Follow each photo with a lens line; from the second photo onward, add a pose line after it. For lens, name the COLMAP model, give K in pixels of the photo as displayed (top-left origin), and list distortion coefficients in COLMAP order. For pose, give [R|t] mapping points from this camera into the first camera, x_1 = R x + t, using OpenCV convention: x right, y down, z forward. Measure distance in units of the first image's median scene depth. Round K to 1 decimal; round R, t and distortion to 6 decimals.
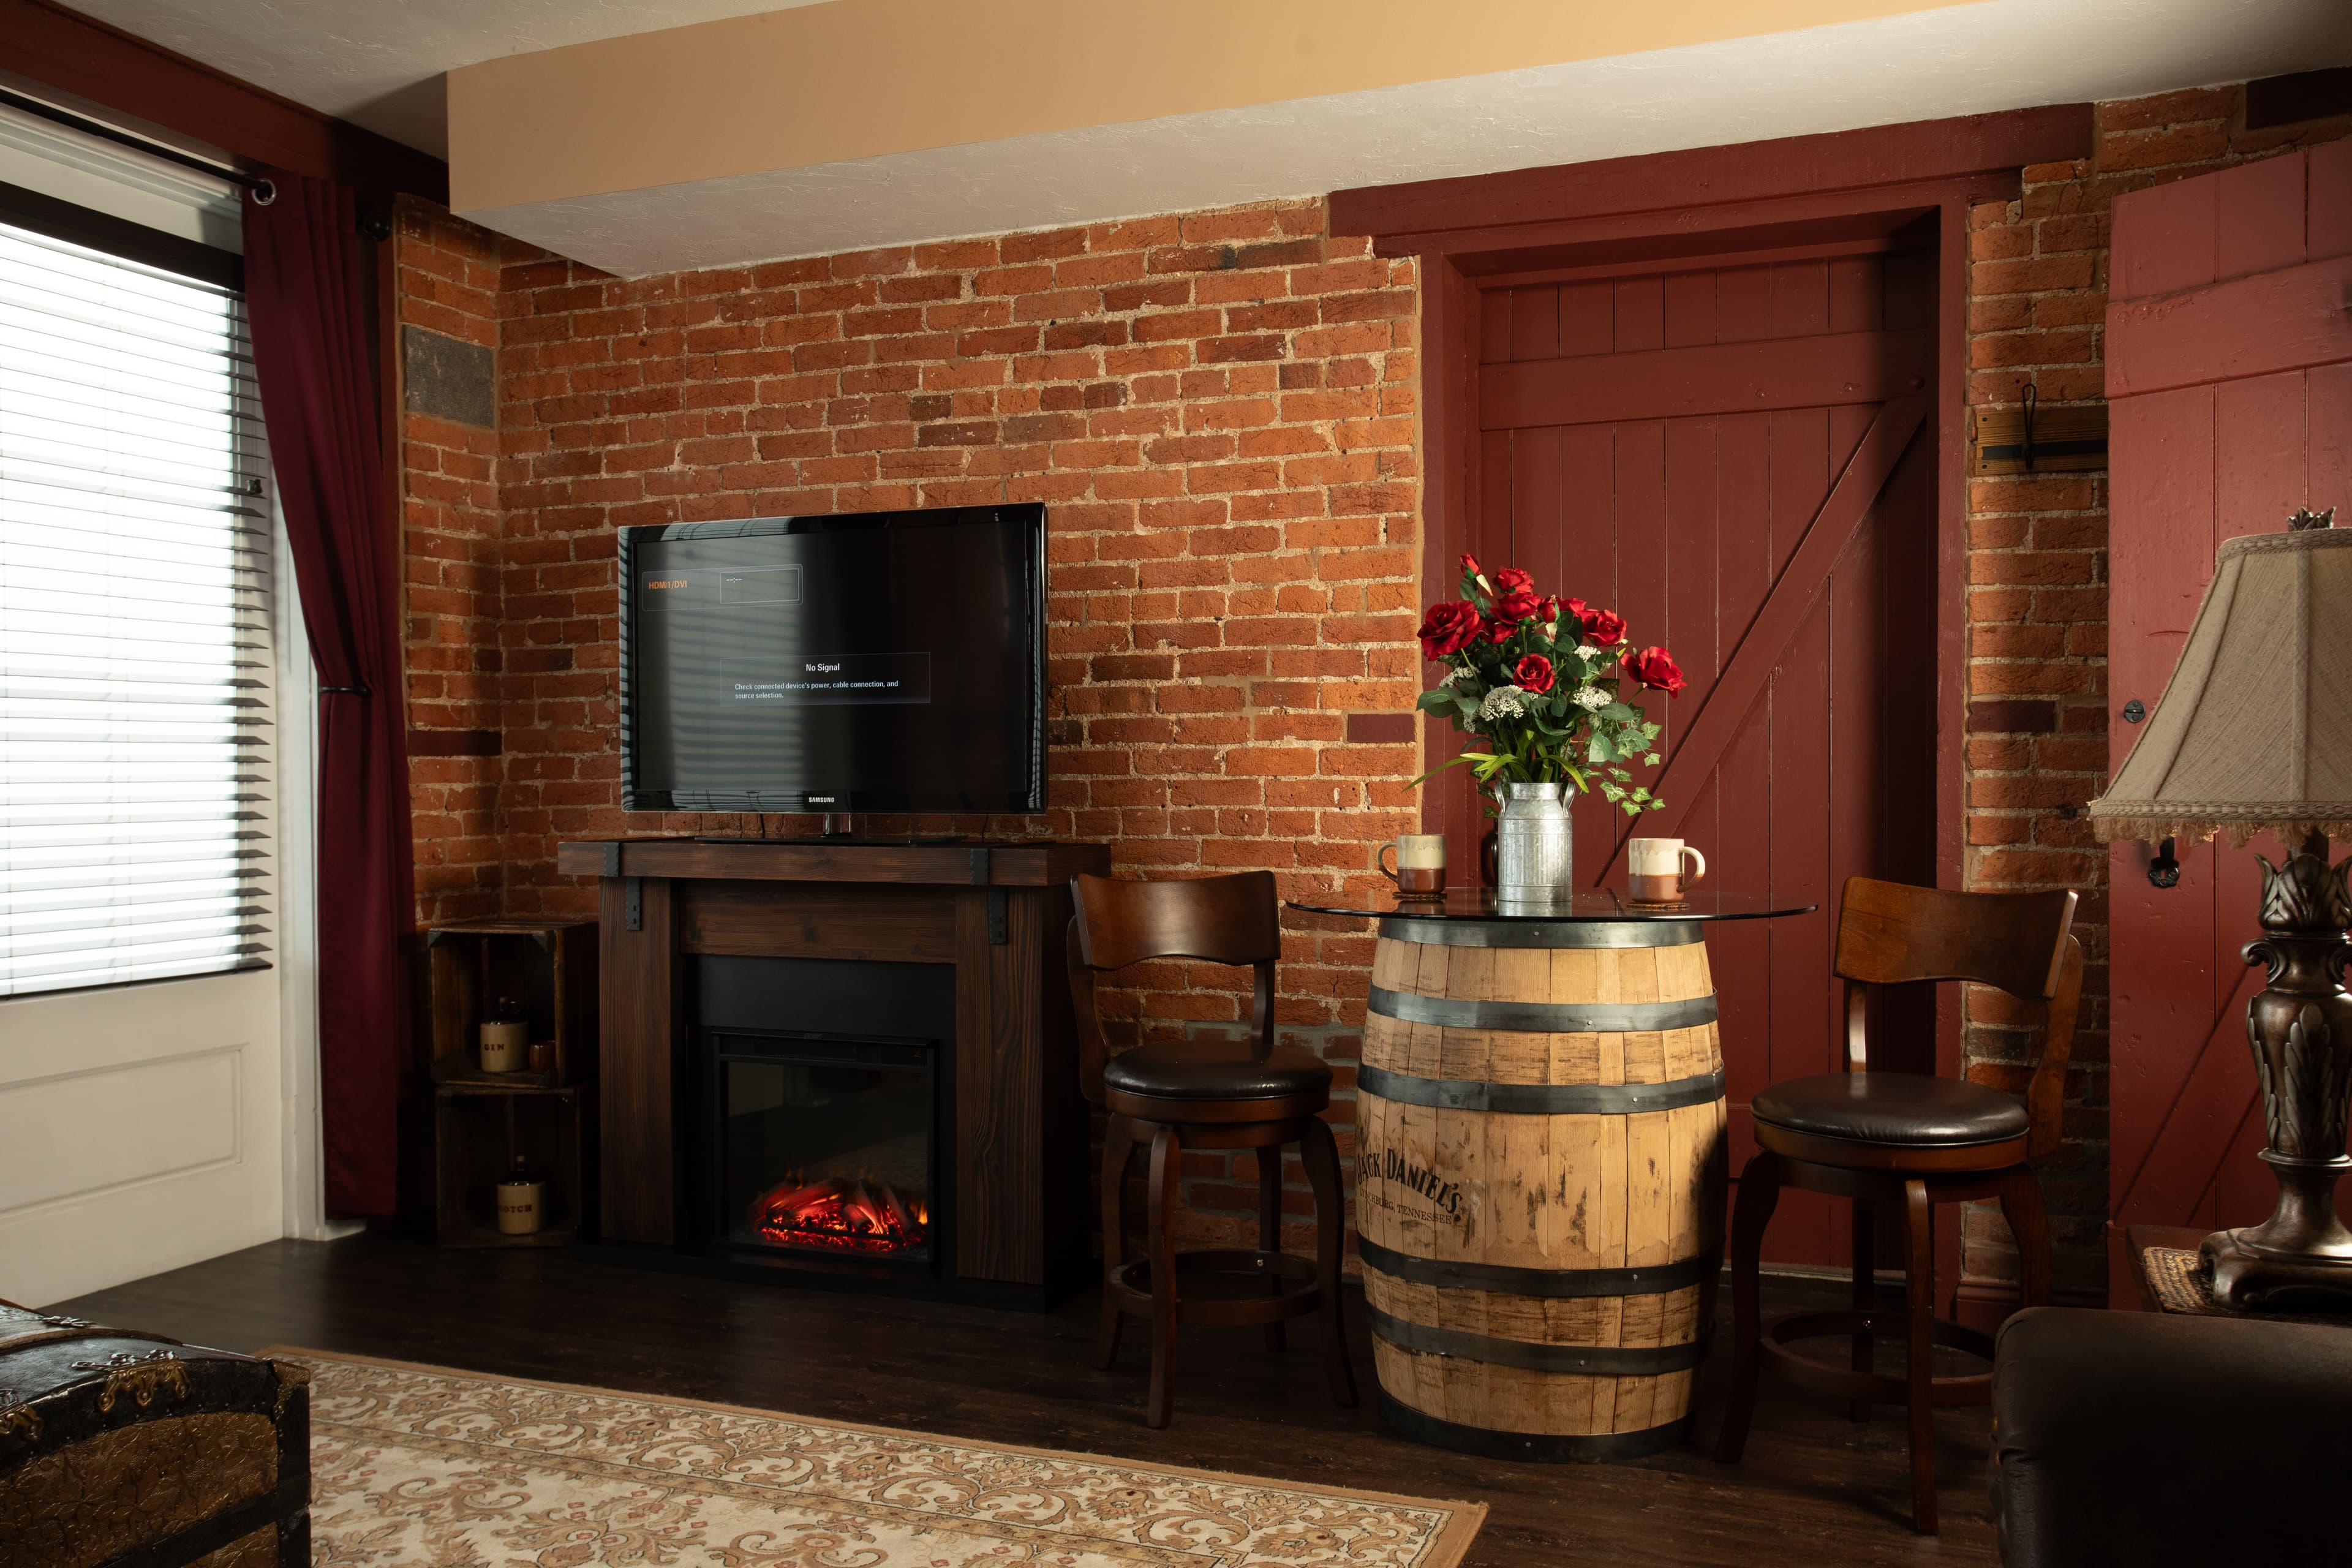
lens RADIAL K [[1818.2, 0, 1177.6], [0, 1818.2, 807.0], [0, 0, 1]] dist [-0.024194, 0.060250]
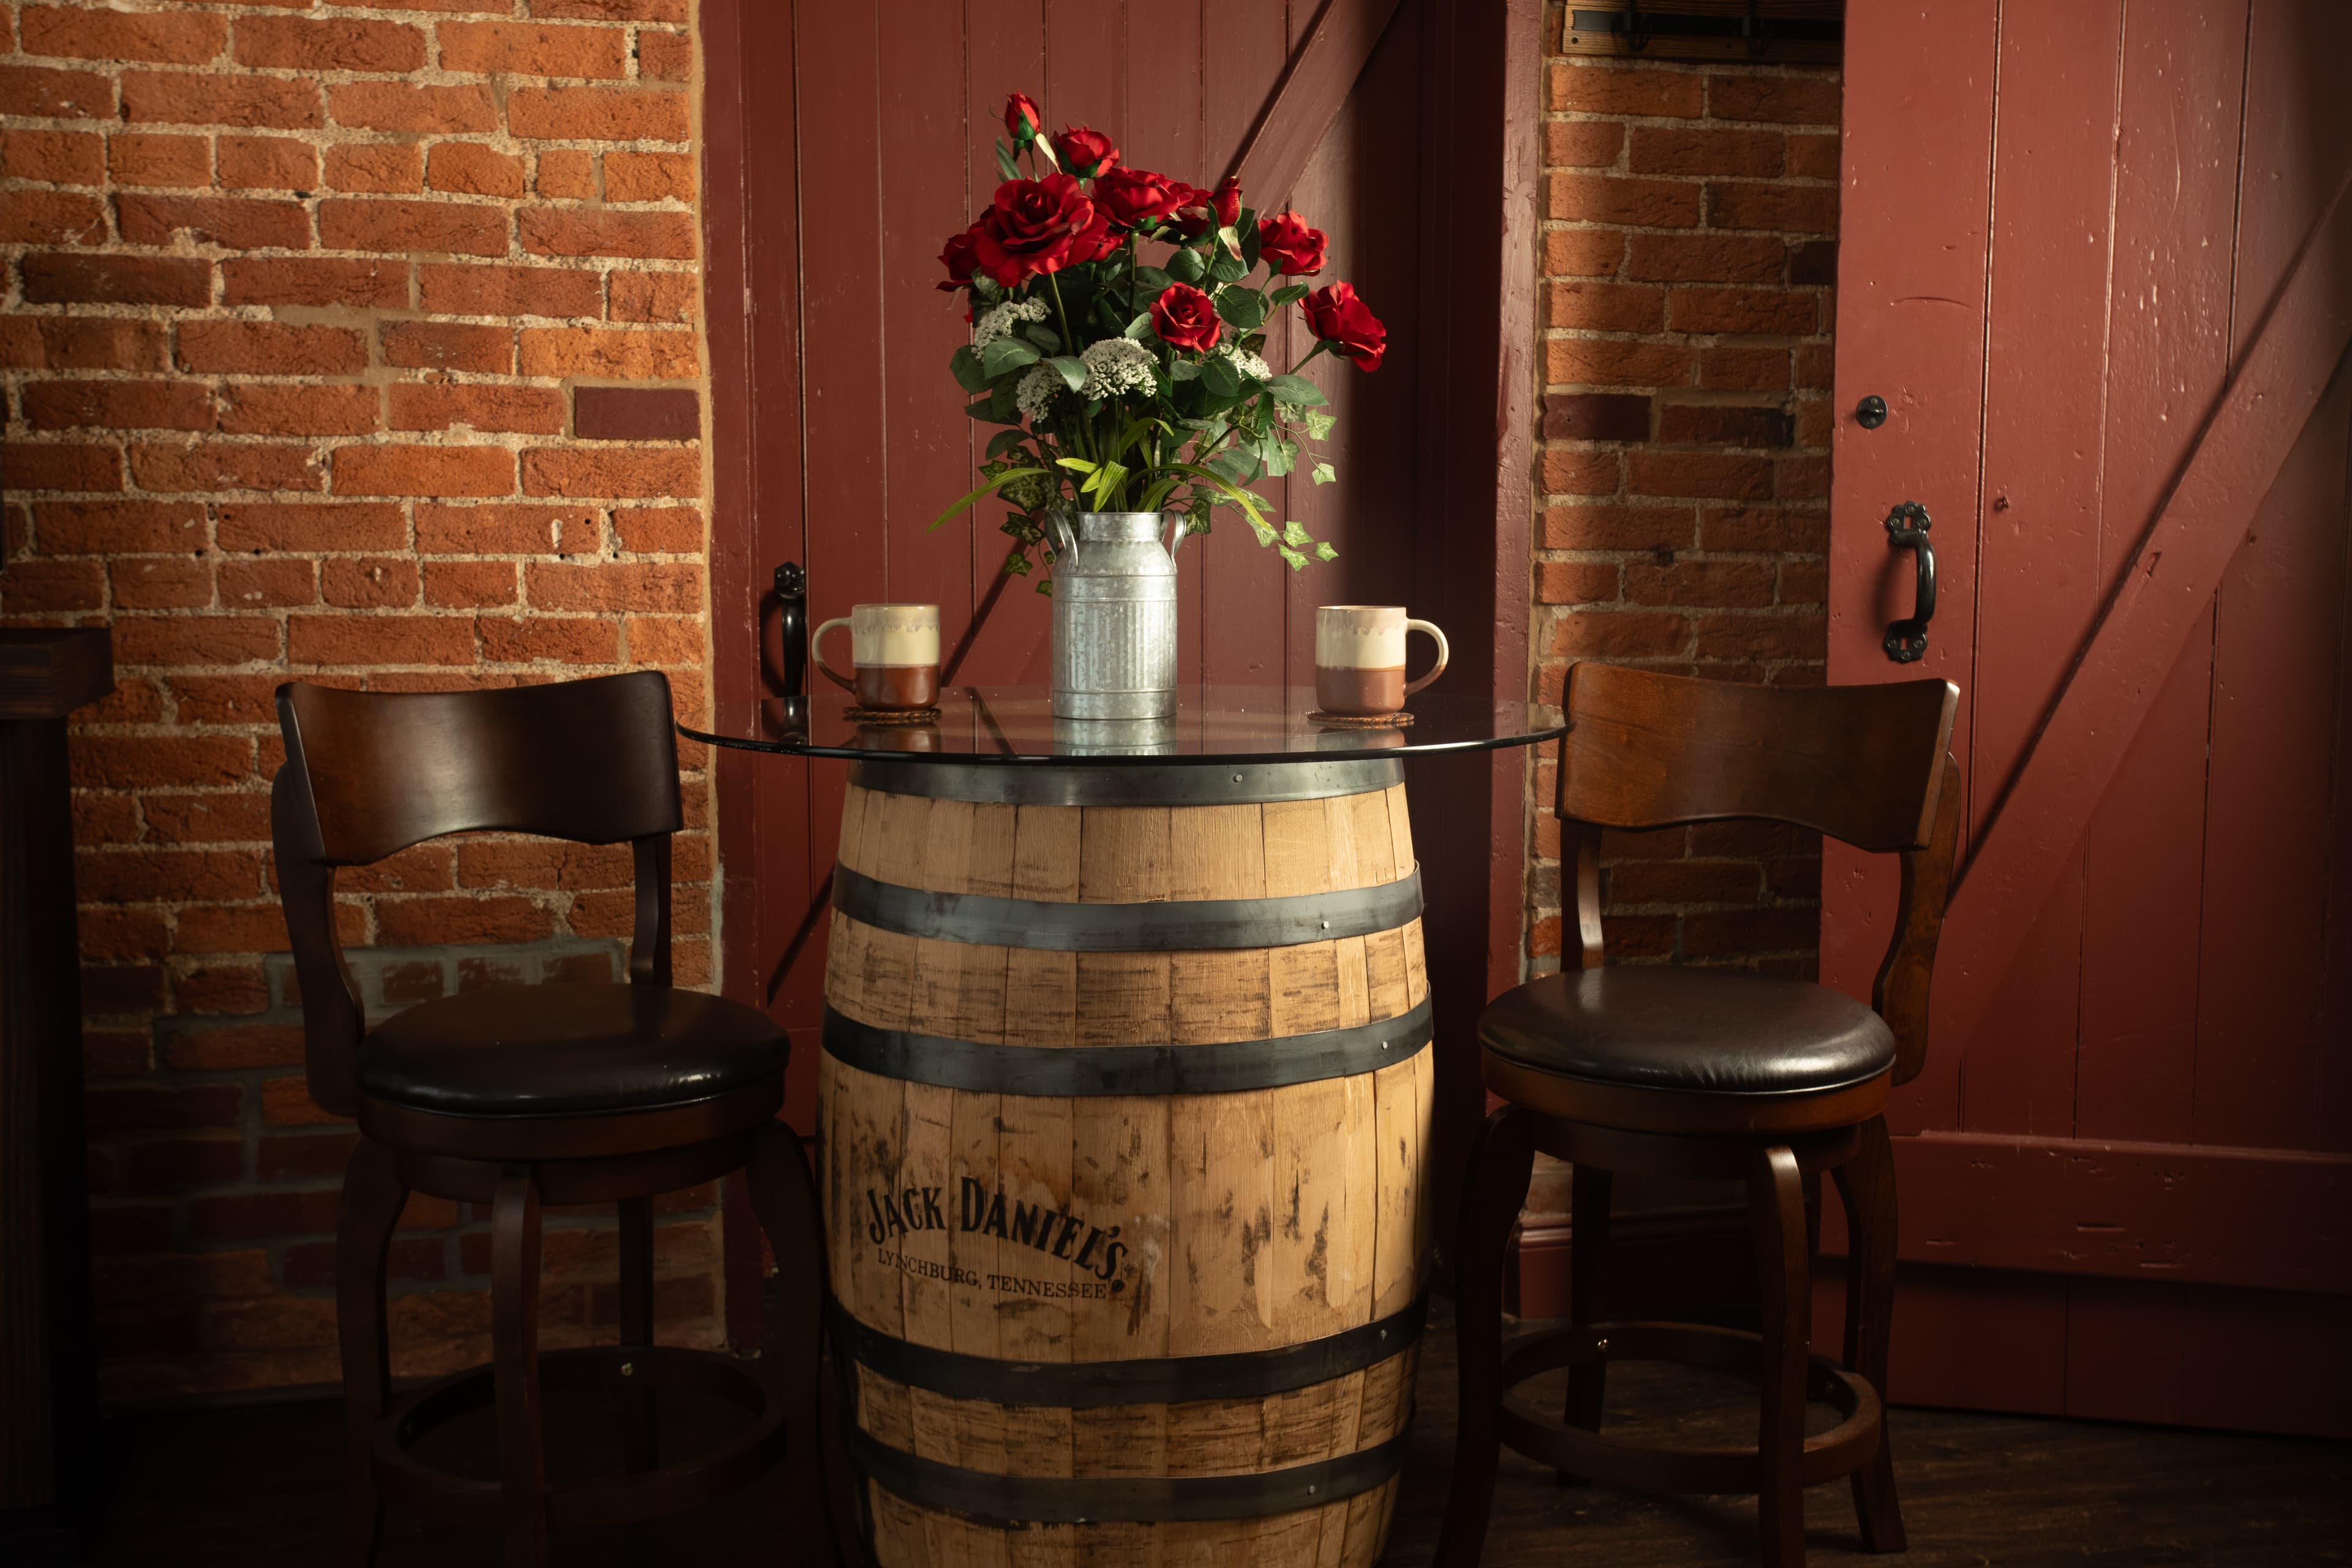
lens RADIAL K [[2440.6, 0, 1176.1], [0, 2440.6, 798.6], [0, 0, 1]] dist [0.004977, 0.122066]
pose [[0.838268, -0.060398, 0.541903, -0.188026], [0.004214, 0.994534, 0.104326, -0.003116], [-0.545242, -0.085170, 0.833941, 0.296724]]
